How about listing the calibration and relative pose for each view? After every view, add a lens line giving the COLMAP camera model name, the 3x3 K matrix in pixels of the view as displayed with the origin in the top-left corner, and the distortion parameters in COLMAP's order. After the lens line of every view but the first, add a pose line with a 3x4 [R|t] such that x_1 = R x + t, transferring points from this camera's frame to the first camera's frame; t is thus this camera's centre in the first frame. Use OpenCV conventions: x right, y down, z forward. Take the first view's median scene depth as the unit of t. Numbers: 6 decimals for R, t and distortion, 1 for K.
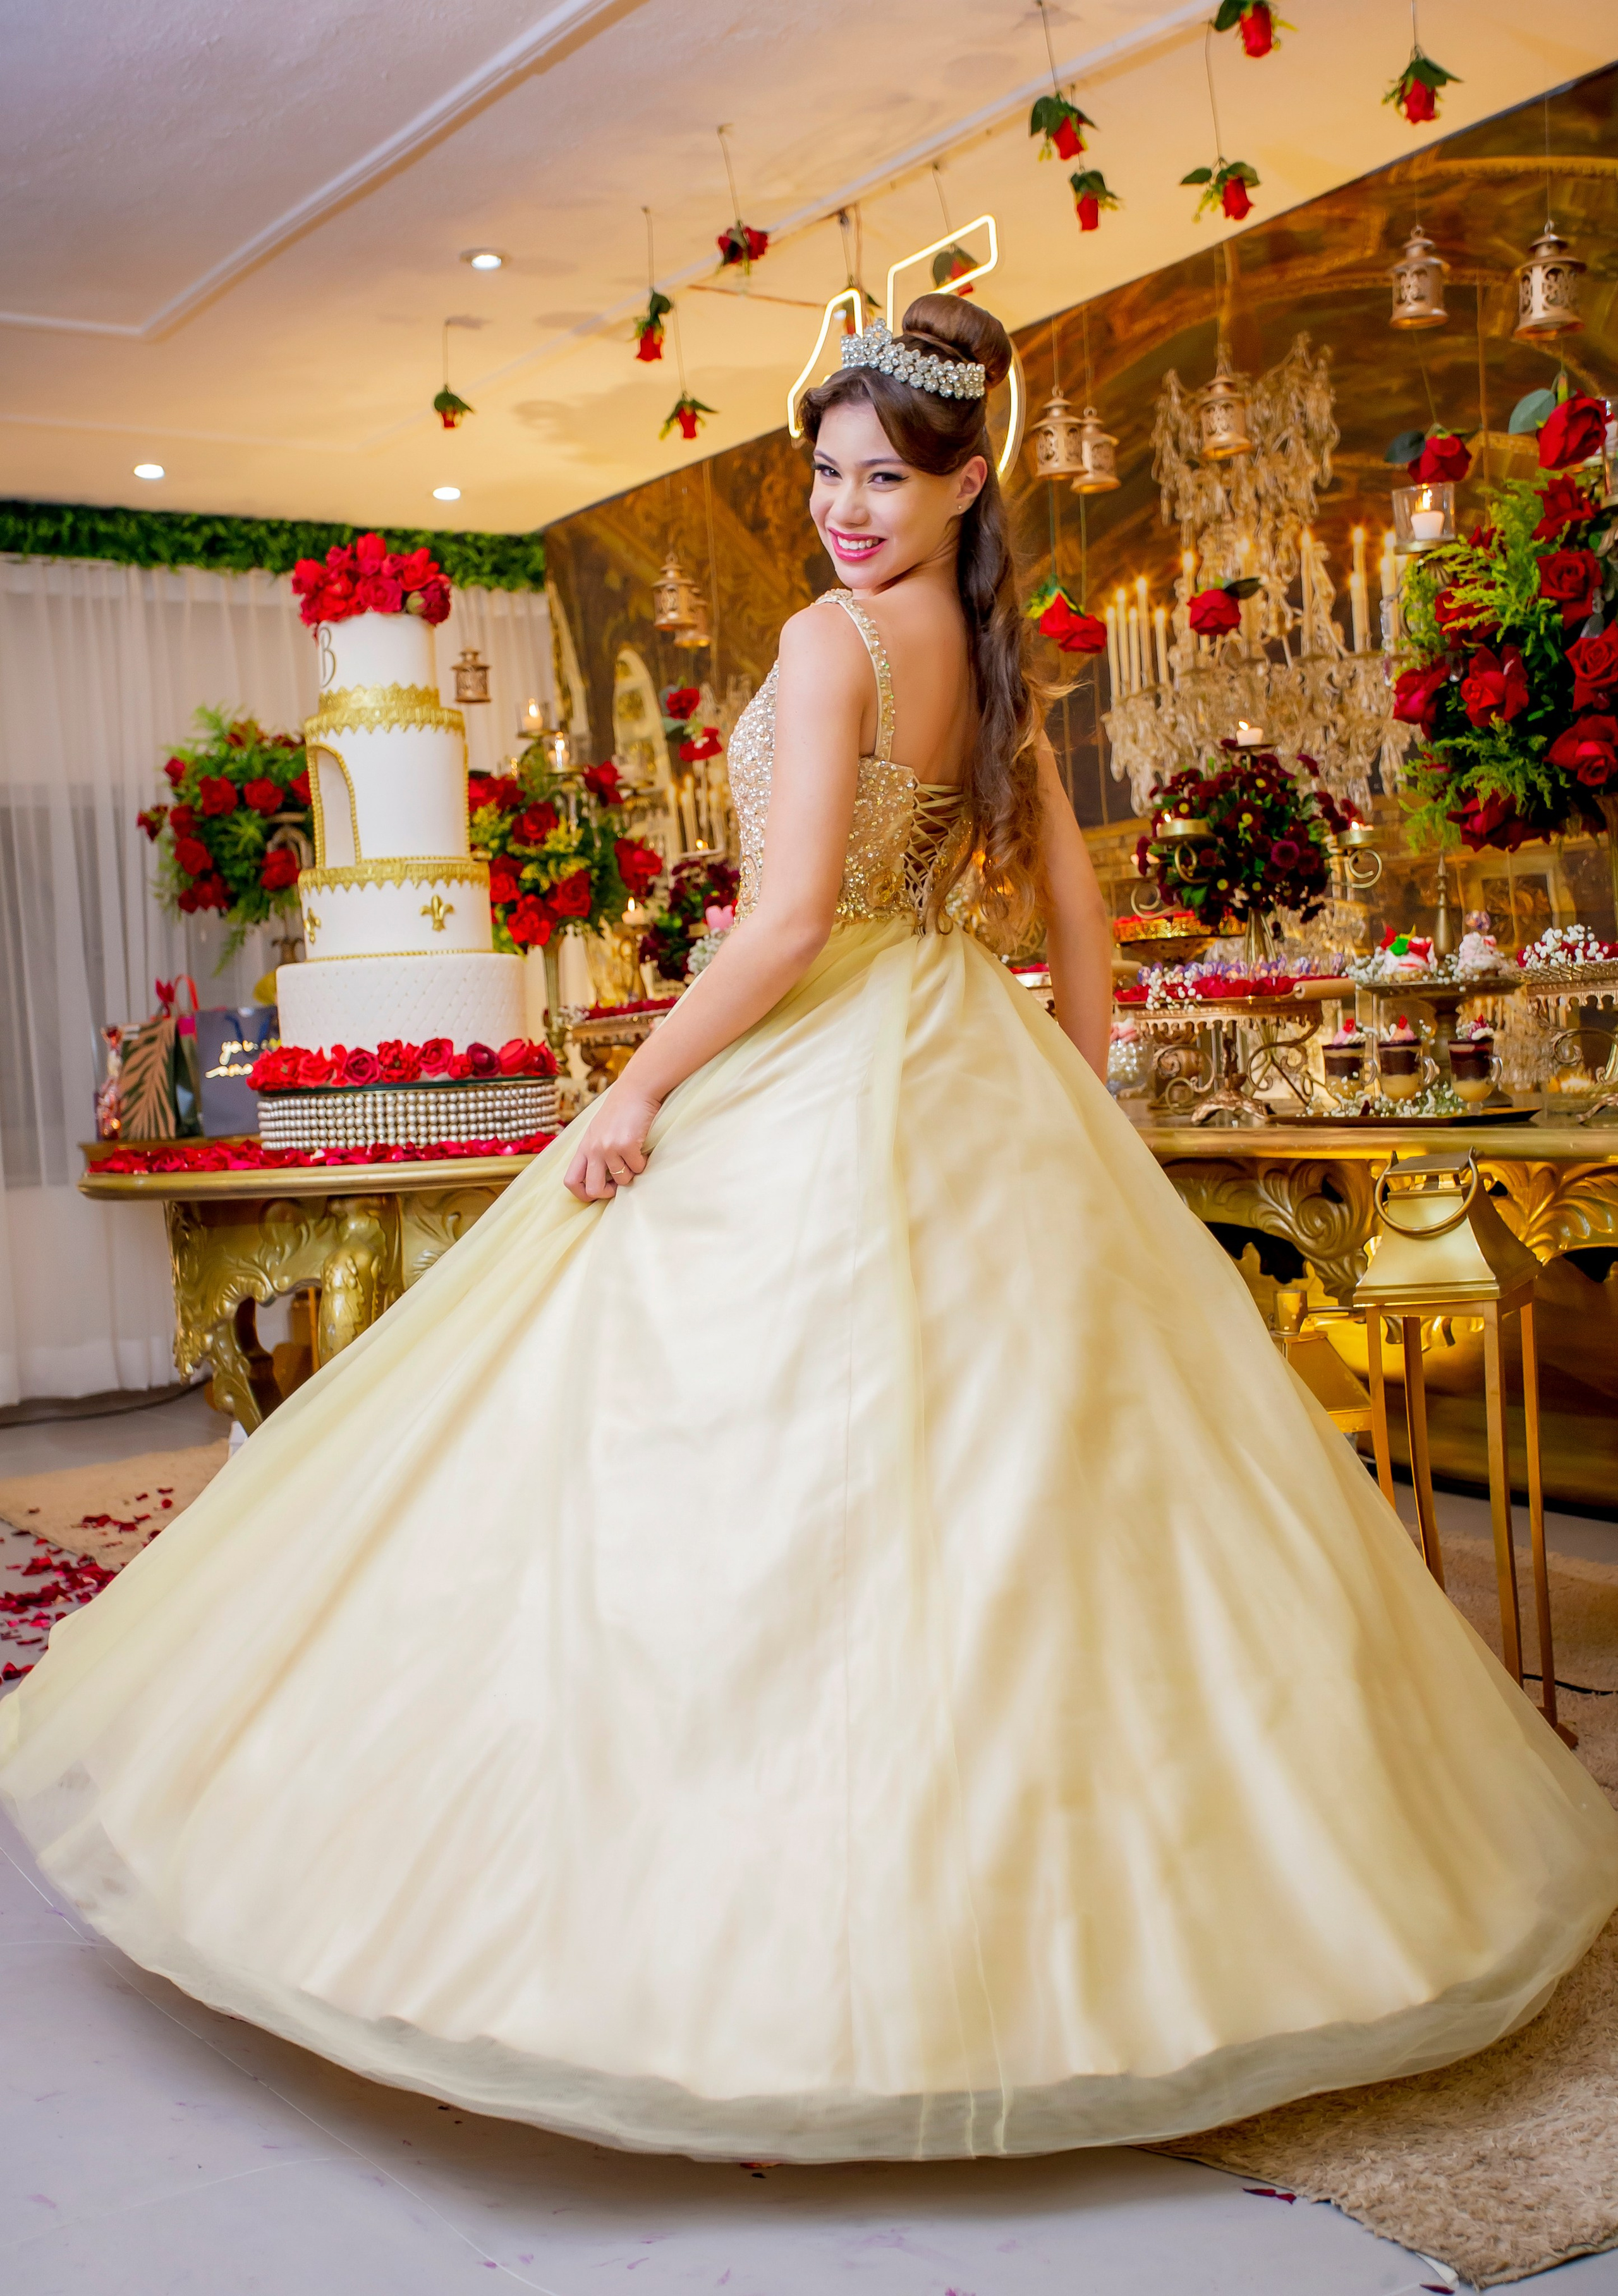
lens RADIAL K [[2554.9, 0, 820.6], [0, 2554.9, 1208.8], [0, 0, 1]] dist [0.028284, 0.000000]
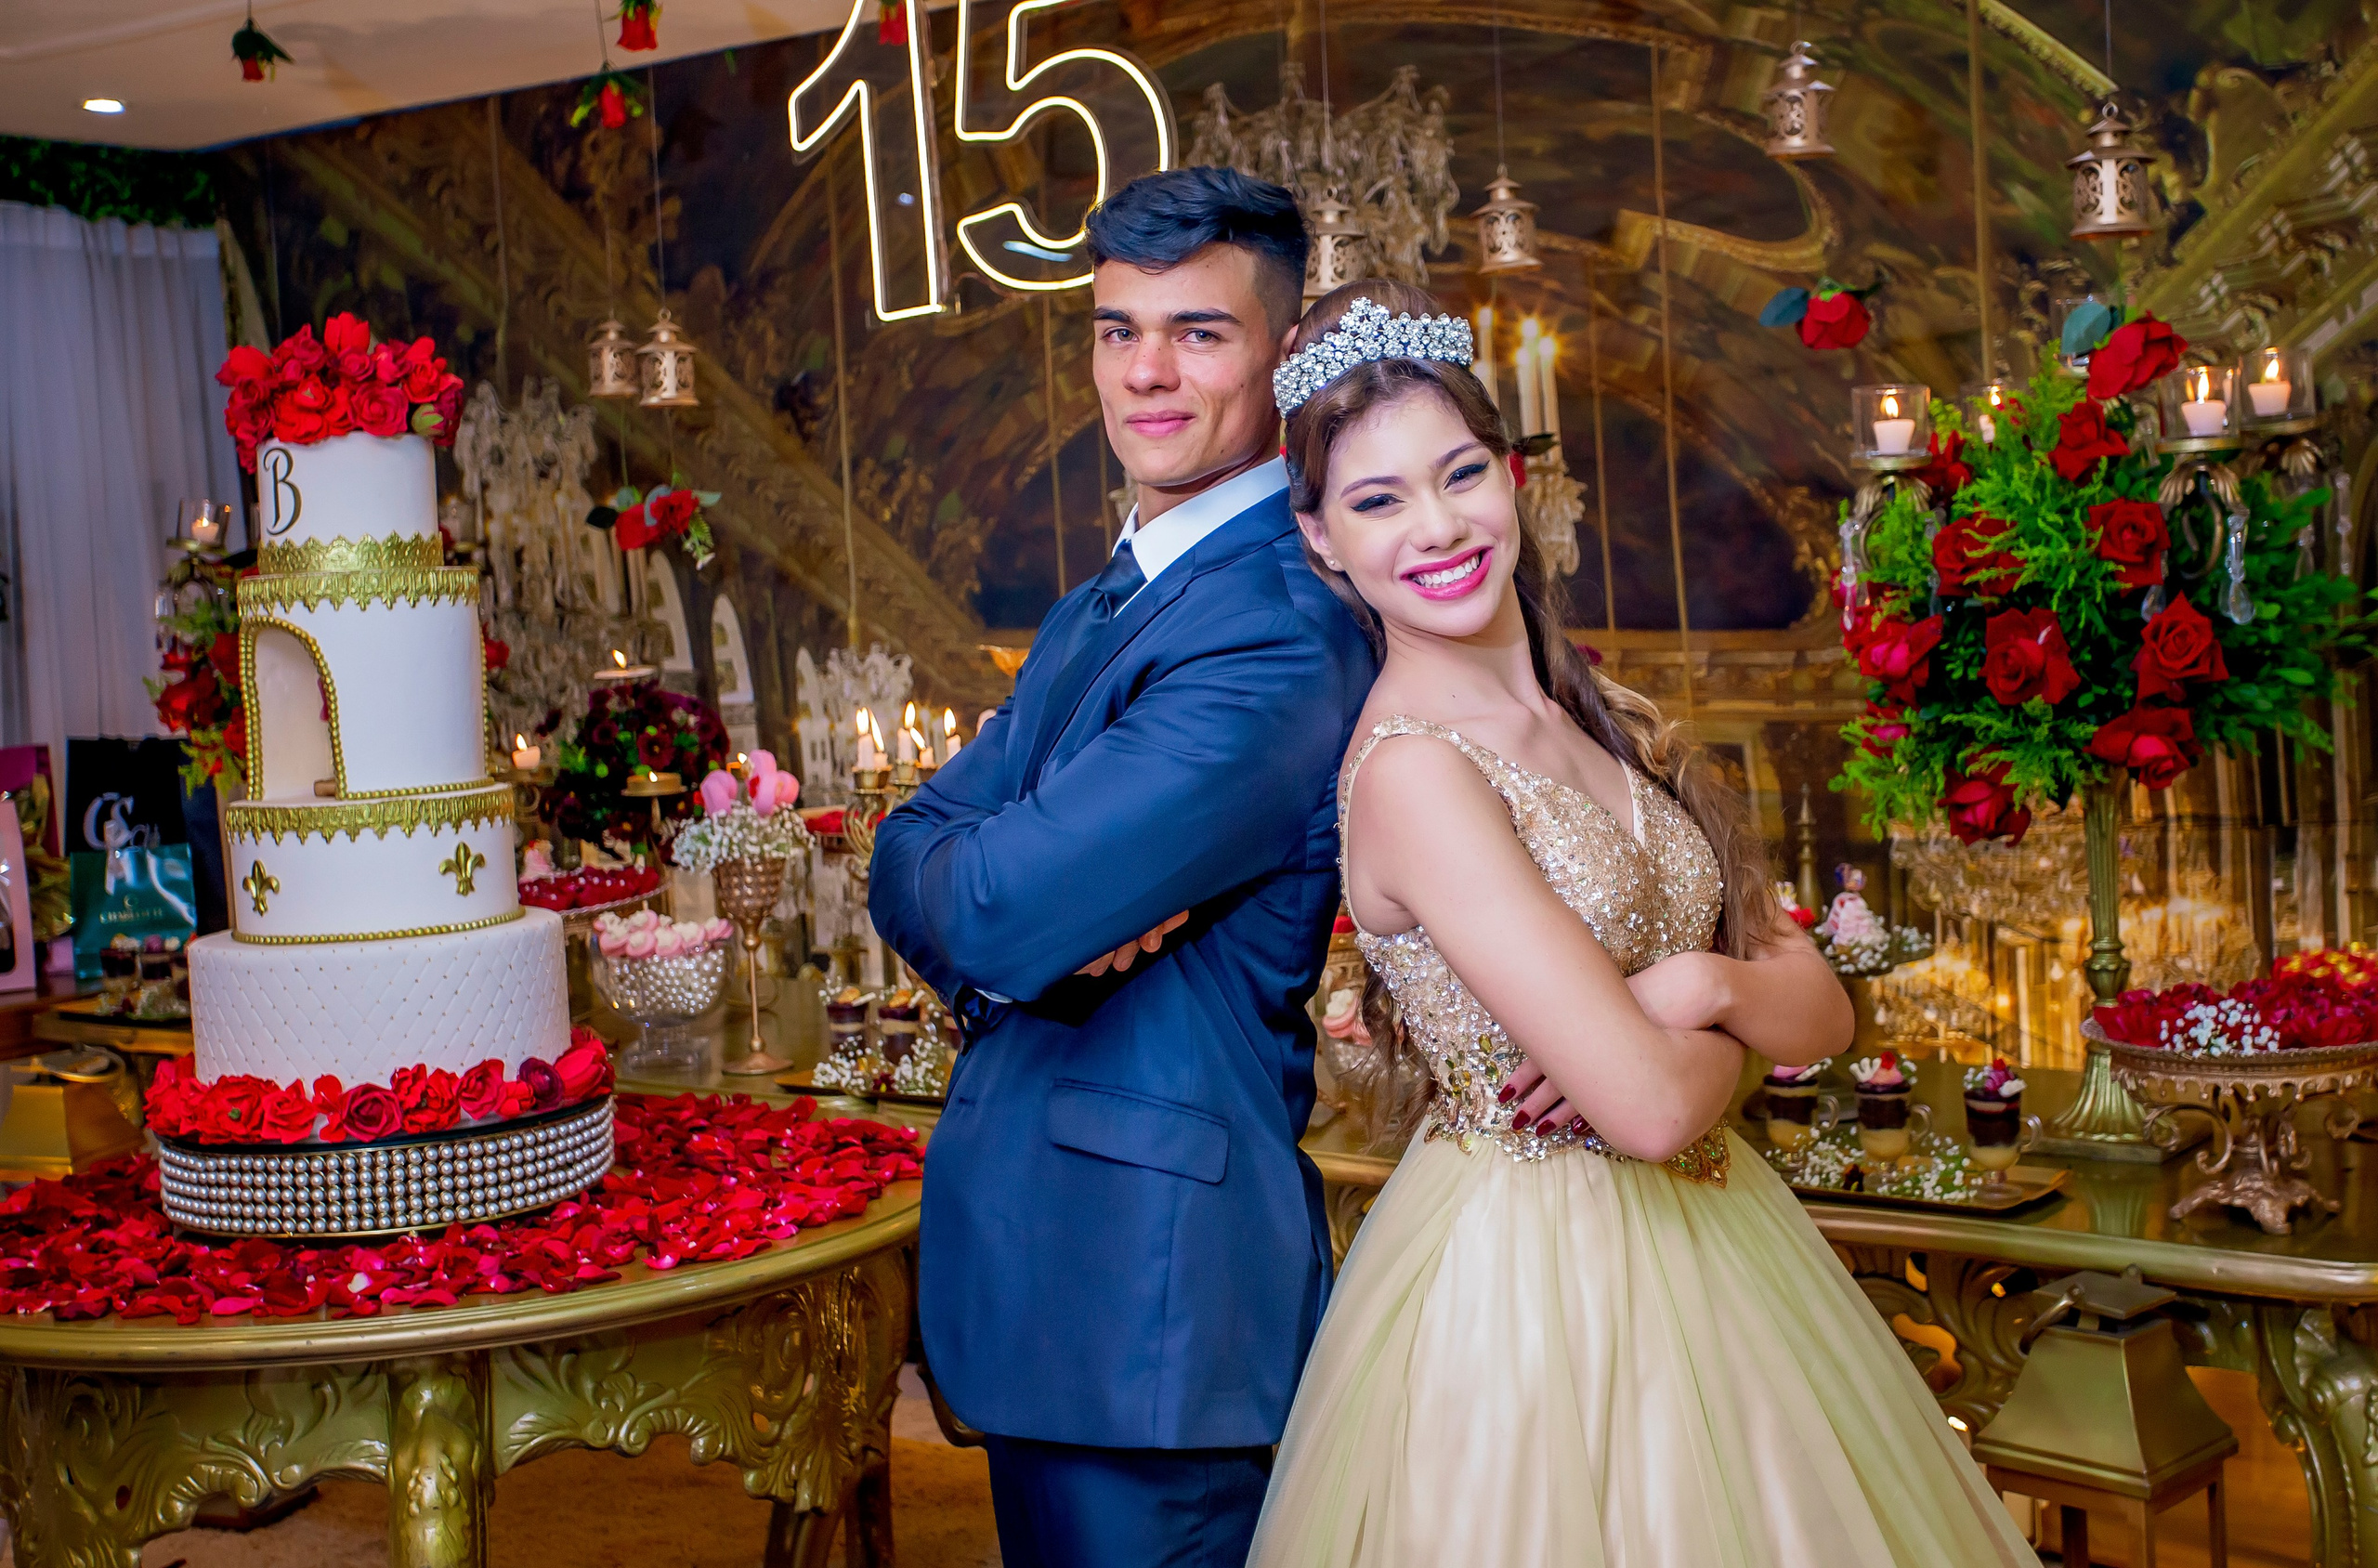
lens RADIAL K [[2875.0, 0, 1320.2], [0, 2875.0, 728.0], [0, 0, 1]] dist [0.023252, 0.000000]
pose [[0.932848, -0.004603, 0.360242, -0.170356], [0.016168, 0.999446, -0.029096, -0.101332], [-0.359908, 0.032967, 0.932405, 0.153292]]
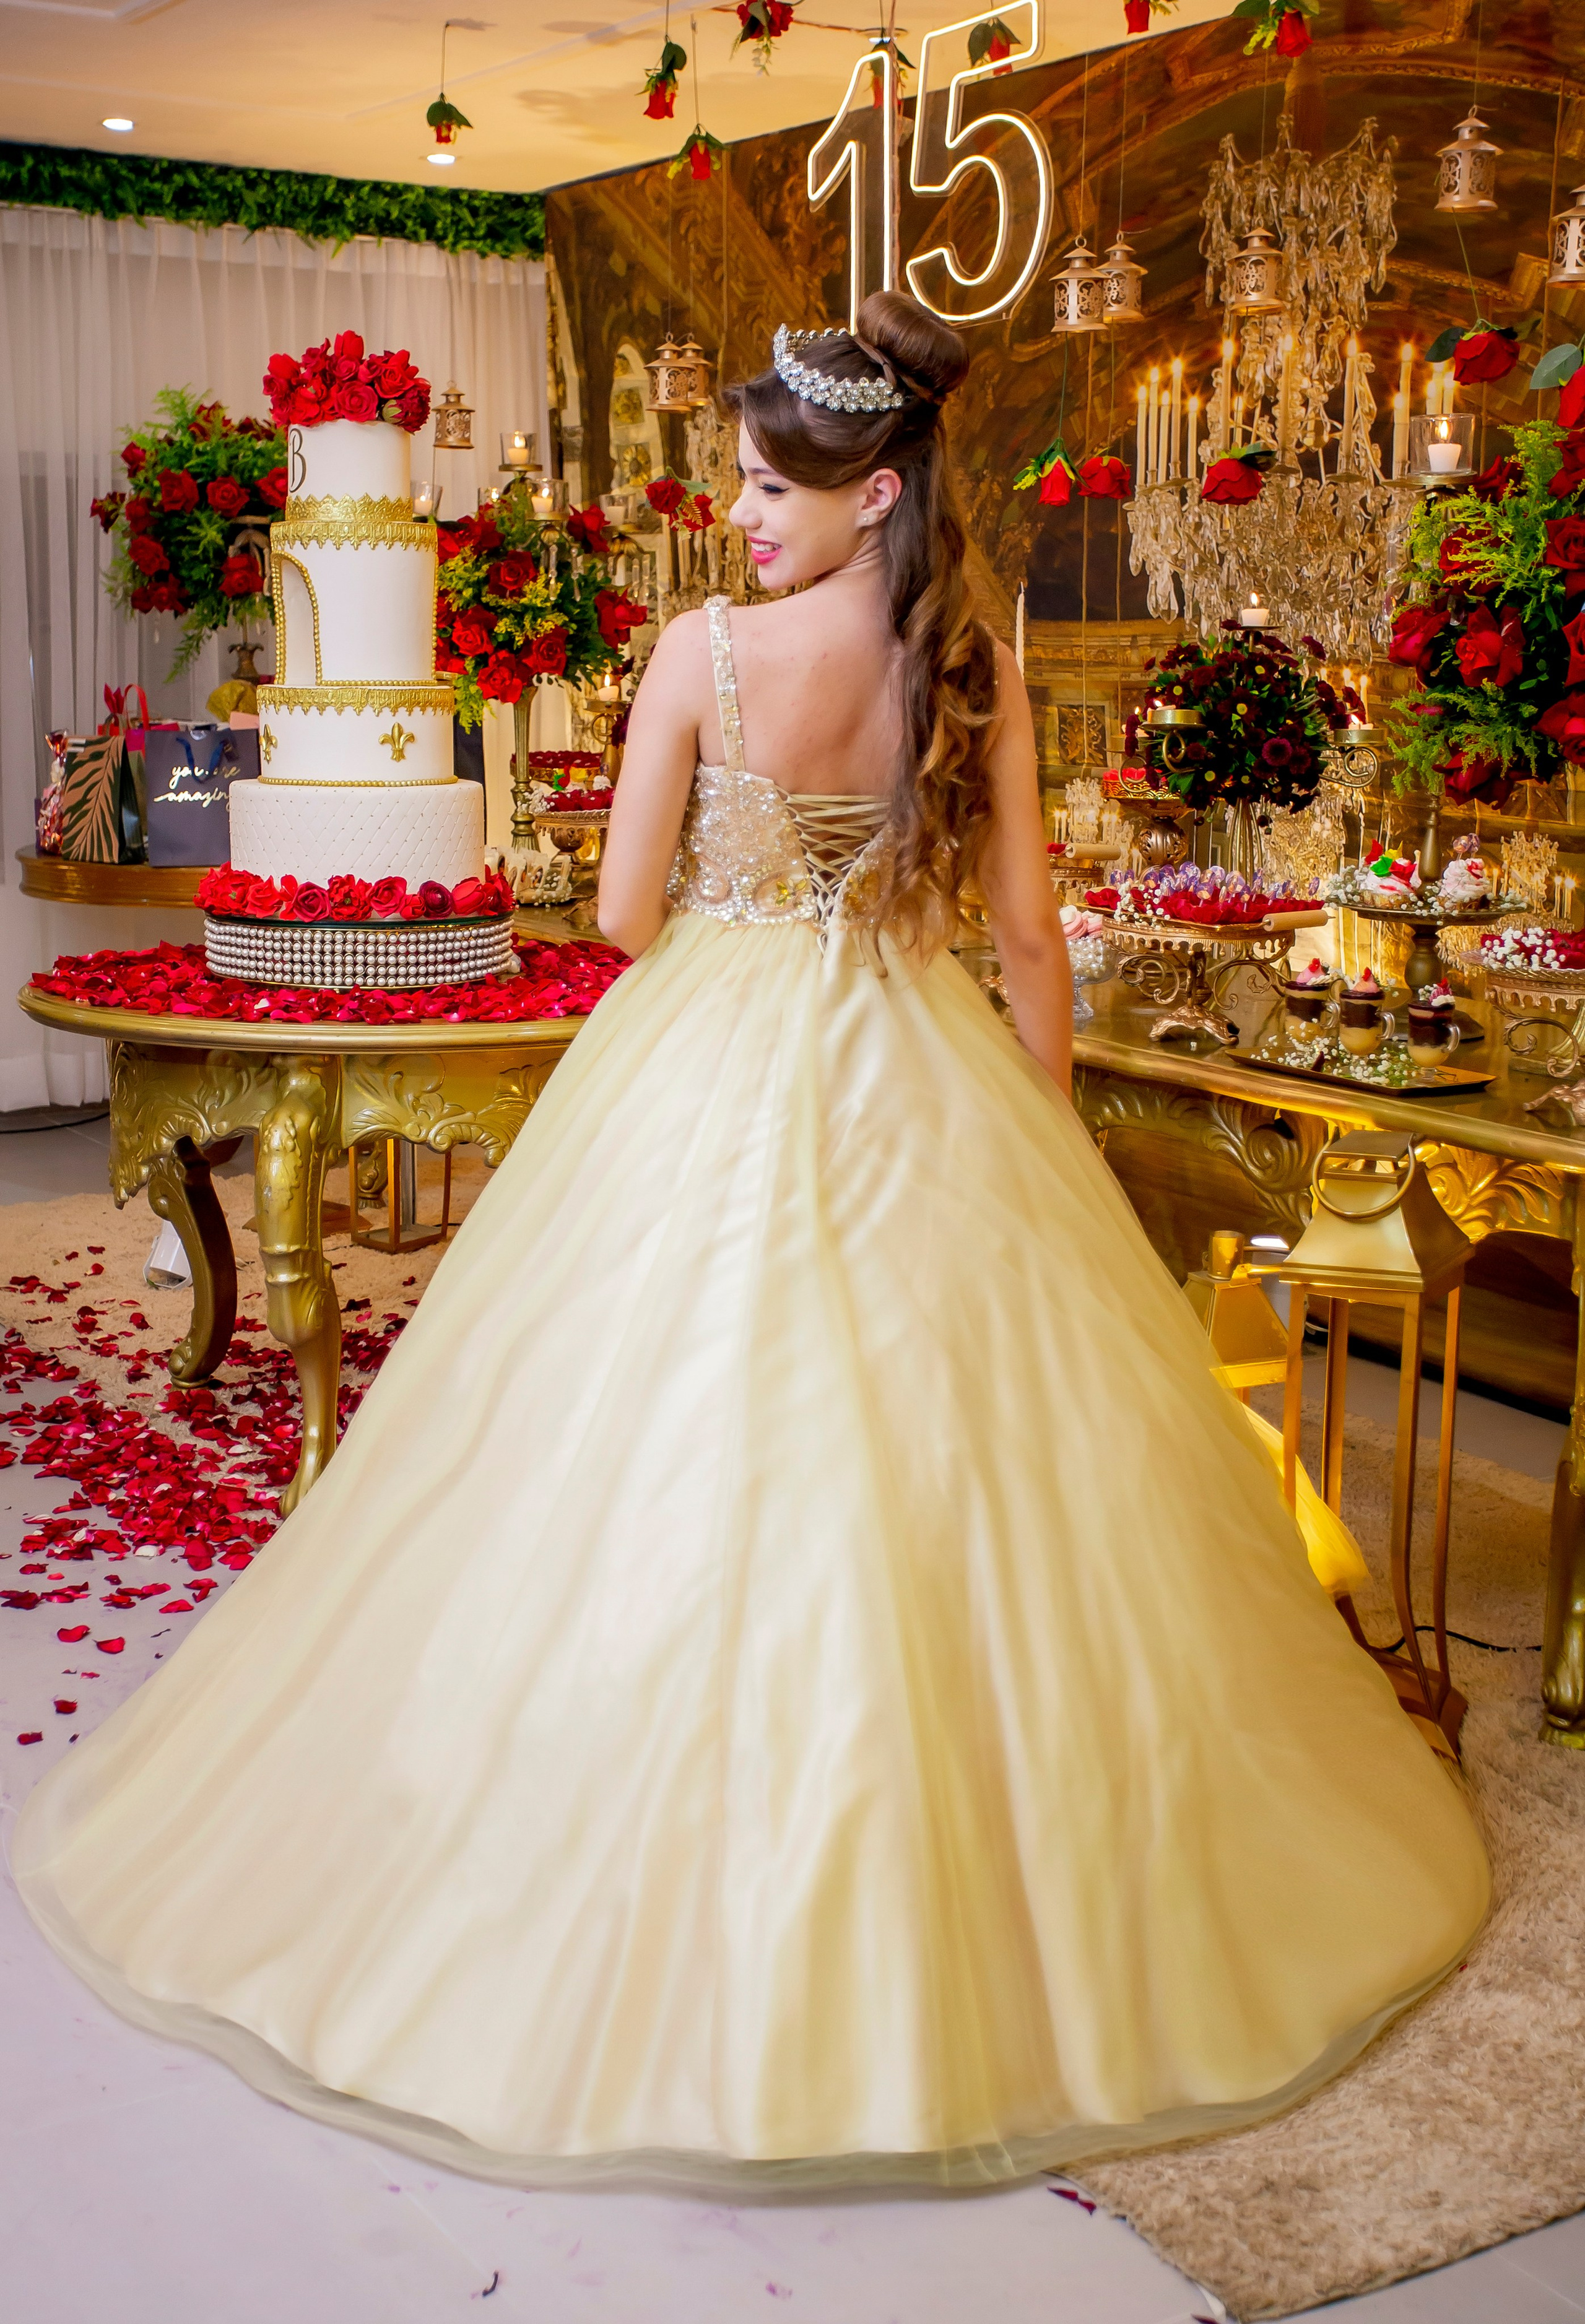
lens RADIAL K [[2793.2, 0, 763.7], [0, 2793.2, 1191.5], [0, 0, 1]] dist [0.031451, 0.000000]
pose [[0.997349, 0.071758, -0.012064, 0.010398], [-0.069573, 0.988962, 0.130820, -0.076121], [0.021319, -0.129634, 0.991333, -0.053225]]
